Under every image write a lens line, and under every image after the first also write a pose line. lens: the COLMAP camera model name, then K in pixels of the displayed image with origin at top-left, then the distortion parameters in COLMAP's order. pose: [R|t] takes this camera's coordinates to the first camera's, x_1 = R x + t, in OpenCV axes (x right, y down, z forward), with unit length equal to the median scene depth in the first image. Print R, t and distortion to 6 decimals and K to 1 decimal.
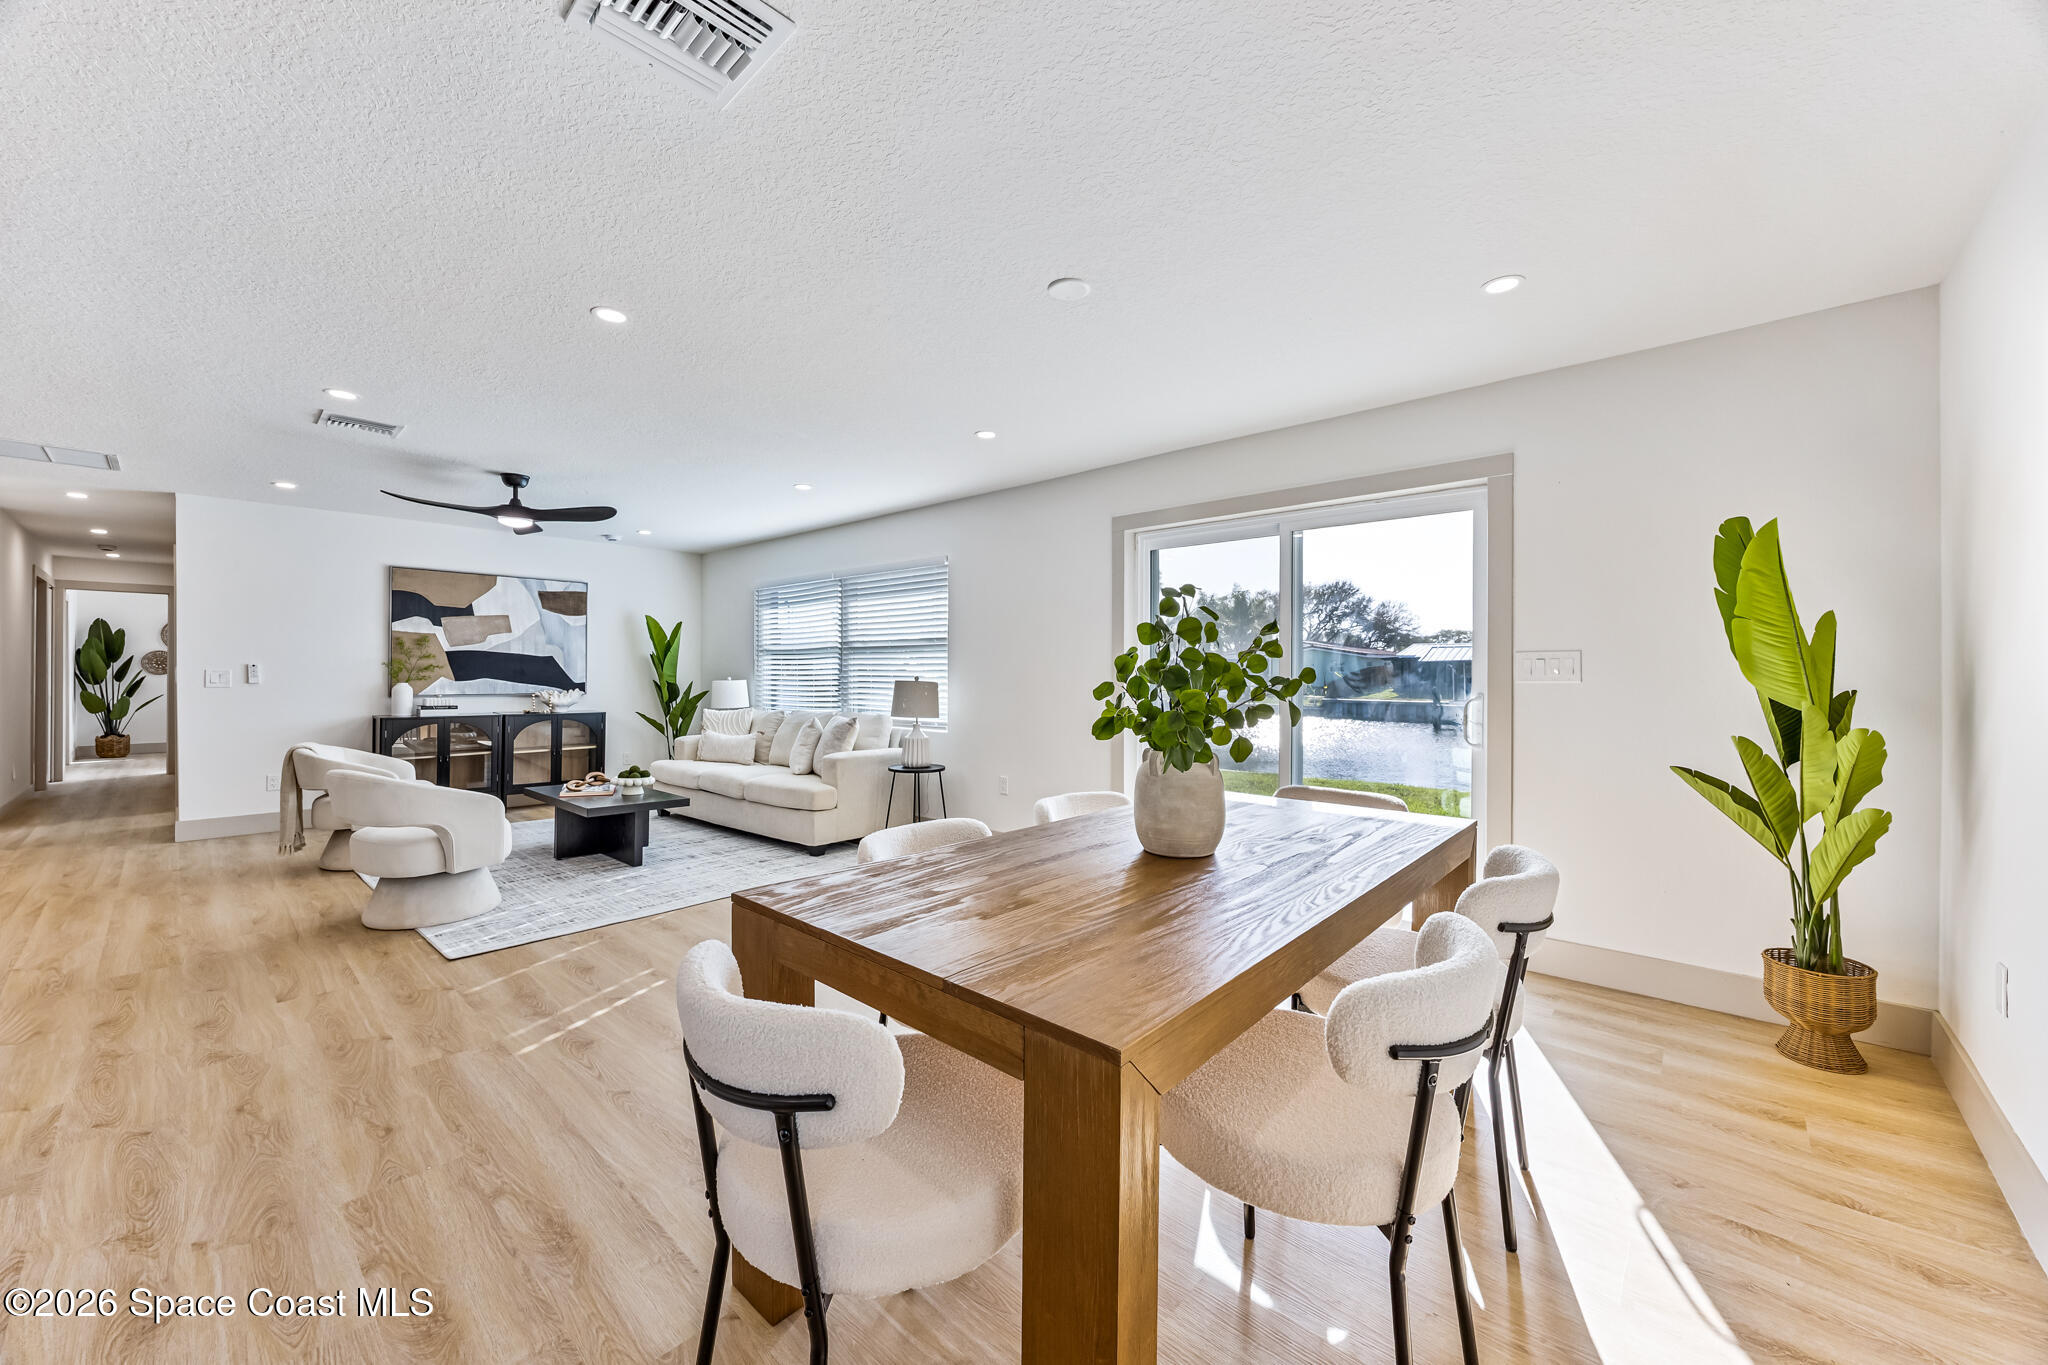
lens RADIAL K [[788.2, 0, 1015.8], [0, 788.2, 673.4], [0, 0, 1]] dist [0.002179, -0.000061]
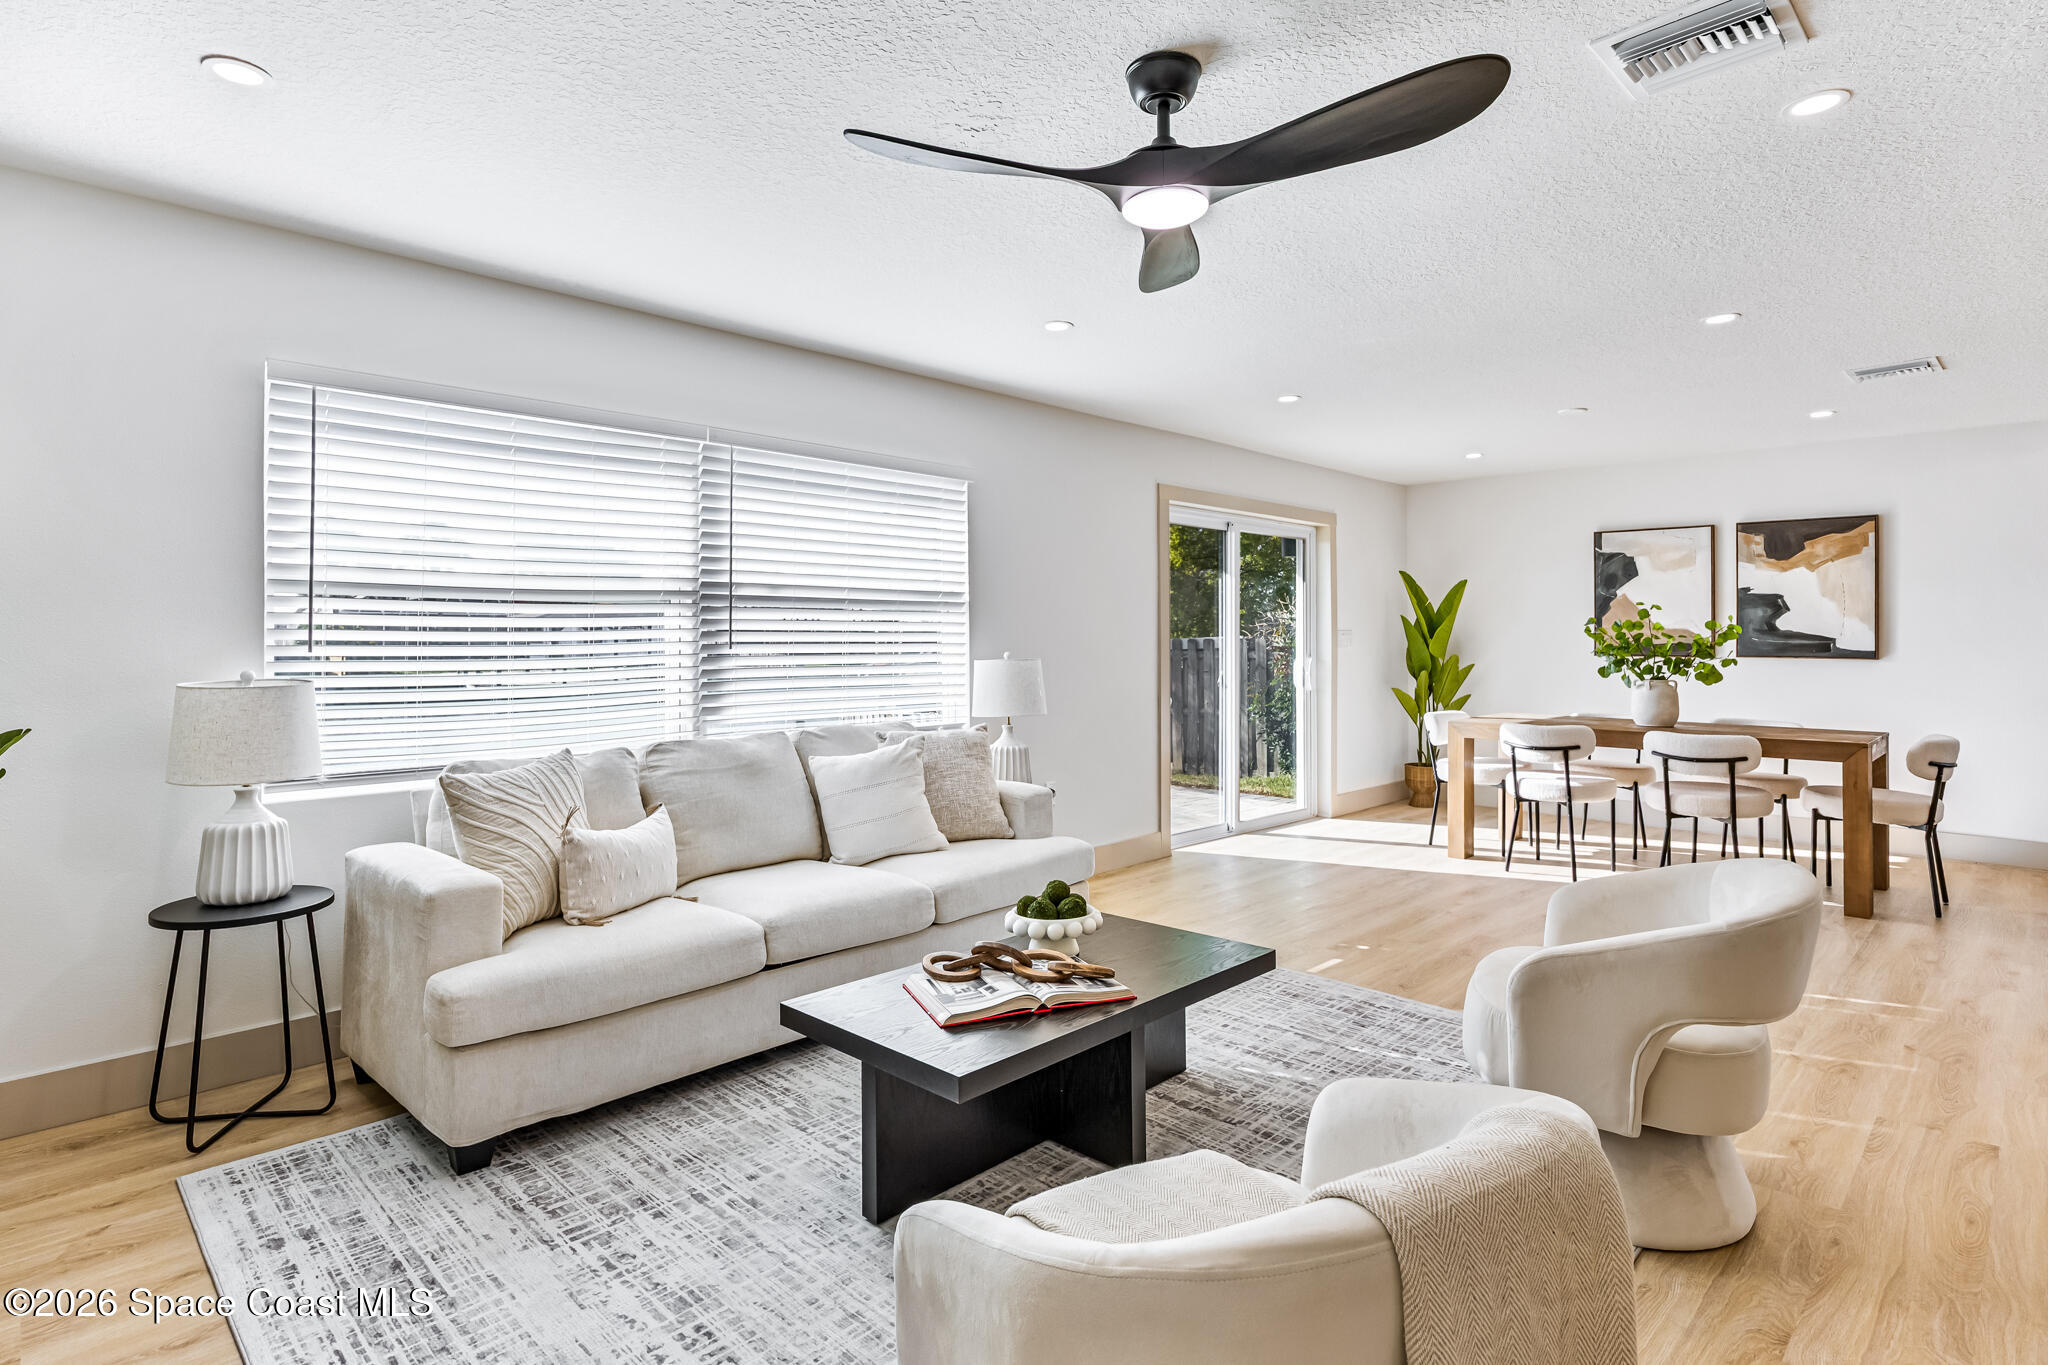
lens RADIAL K [[1042.2, 0, 1022.9], [0, 1042.2, 617.8], [0, 0, 1]] dist [-0.011442, 0.002503]
pose [[0.034223, 0.017710, 0.999257, -1.025058], [0.002356, 0.999839, -0.017801, -0.009237], [-0.999411, 0.002963, 0.034176, 0.998148]]
